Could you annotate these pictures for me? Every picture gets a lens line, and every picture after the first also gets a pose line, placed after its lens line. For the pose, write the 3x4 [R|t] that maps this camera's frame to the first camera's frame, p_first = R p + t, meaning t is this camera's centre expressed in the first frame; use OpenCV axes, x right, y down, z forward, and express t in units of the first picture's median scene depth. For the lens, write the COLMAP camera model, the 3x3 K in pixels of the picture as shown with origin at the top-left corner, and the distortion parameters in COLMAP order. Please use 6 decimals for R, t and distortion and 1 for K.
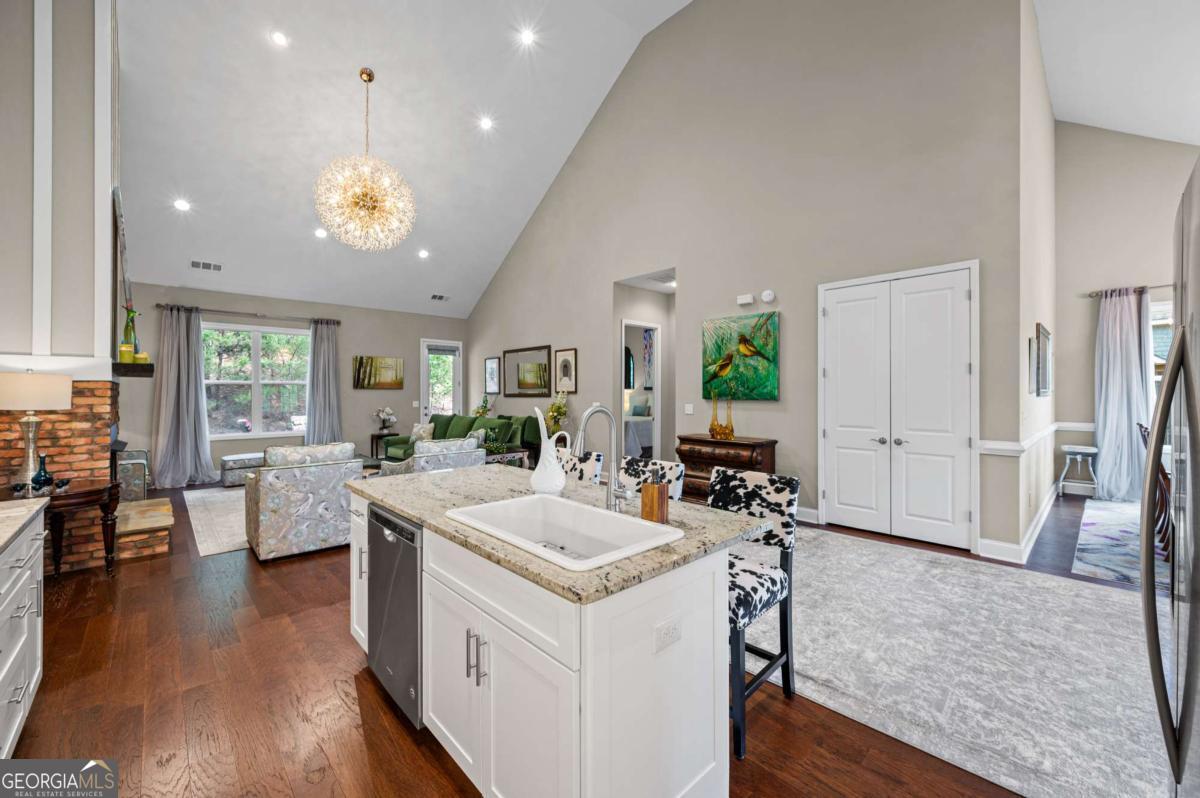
lens RADIAL K [[473.4, 0, 608.2], [0, 473.4, 392.4], [0, 0, 1]] dist [-0.000213, -0.000529]
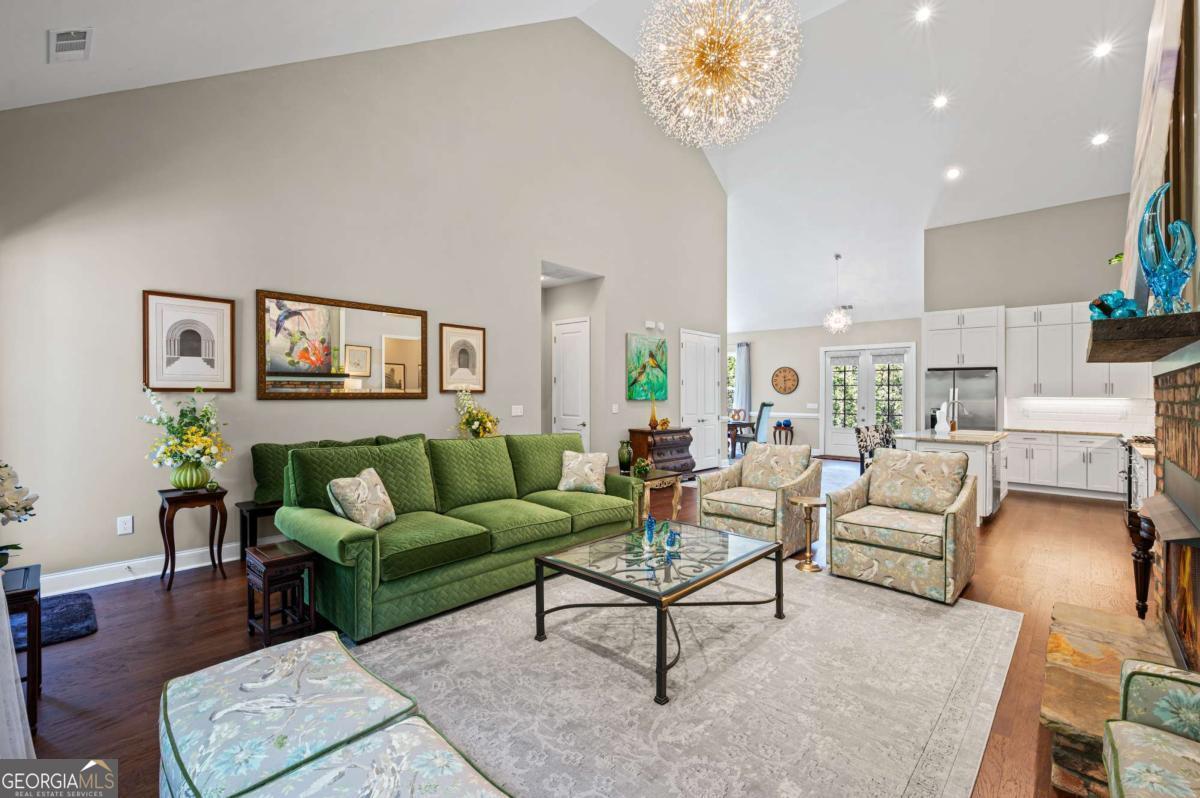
lens RADIAL K [[515.1, 0, 600.2], [0, 515.1, 401.4], [0, 0, 1]] dist [-0.002944, 0.001326]
pose [[-0.053112, -0.012787, 0.998507, -1.103694], [-0.008882, 0.999885, 0.012332, 0.003922], [-0.998549, -0.008213, -0.053220, 1.157687]]
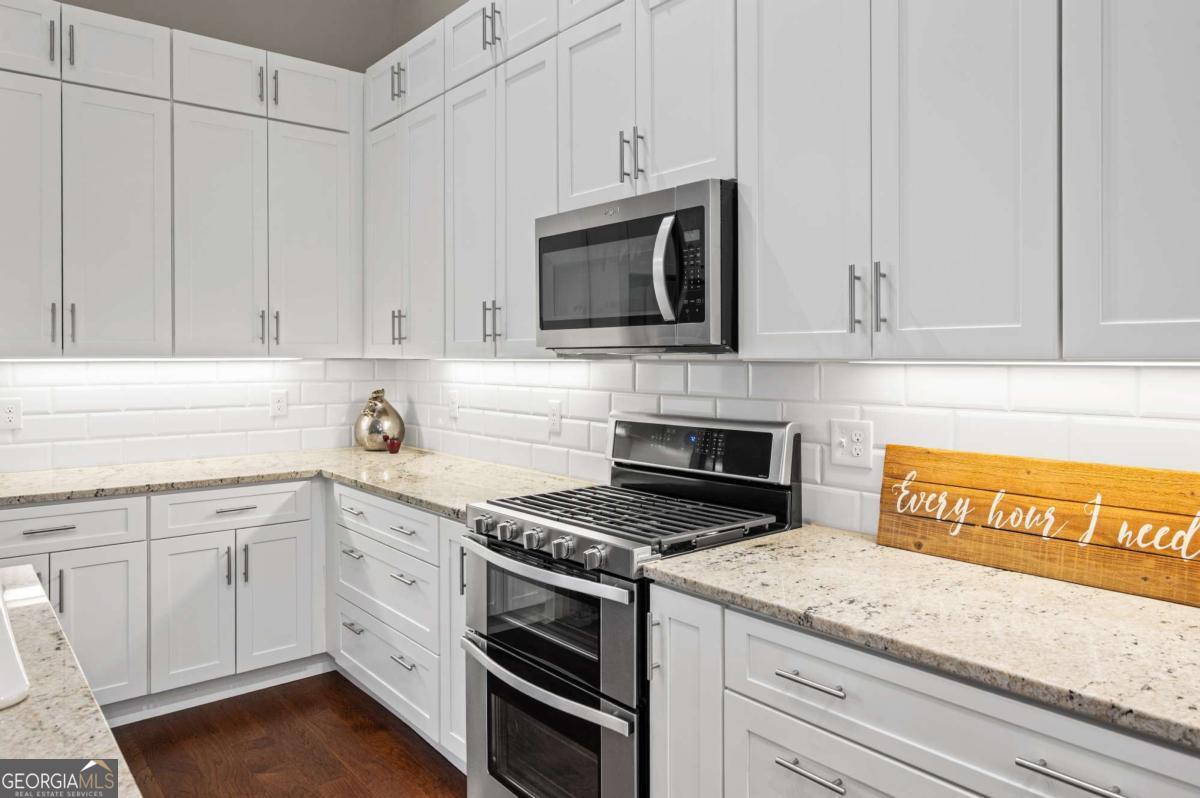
lens RADIAL K [[800.8, 0, 613.3], [0, 800.8, 356.9], [0, 0, 1]] dist [-0.010656, 0.002032]
pose [[-0.998187, 0.001679, 0.060173, -0.253866], [0.001785, 0.999997, 0.001712, -0.000802], [-0.060170, 0.001817, -0.998187, 0.480934]]
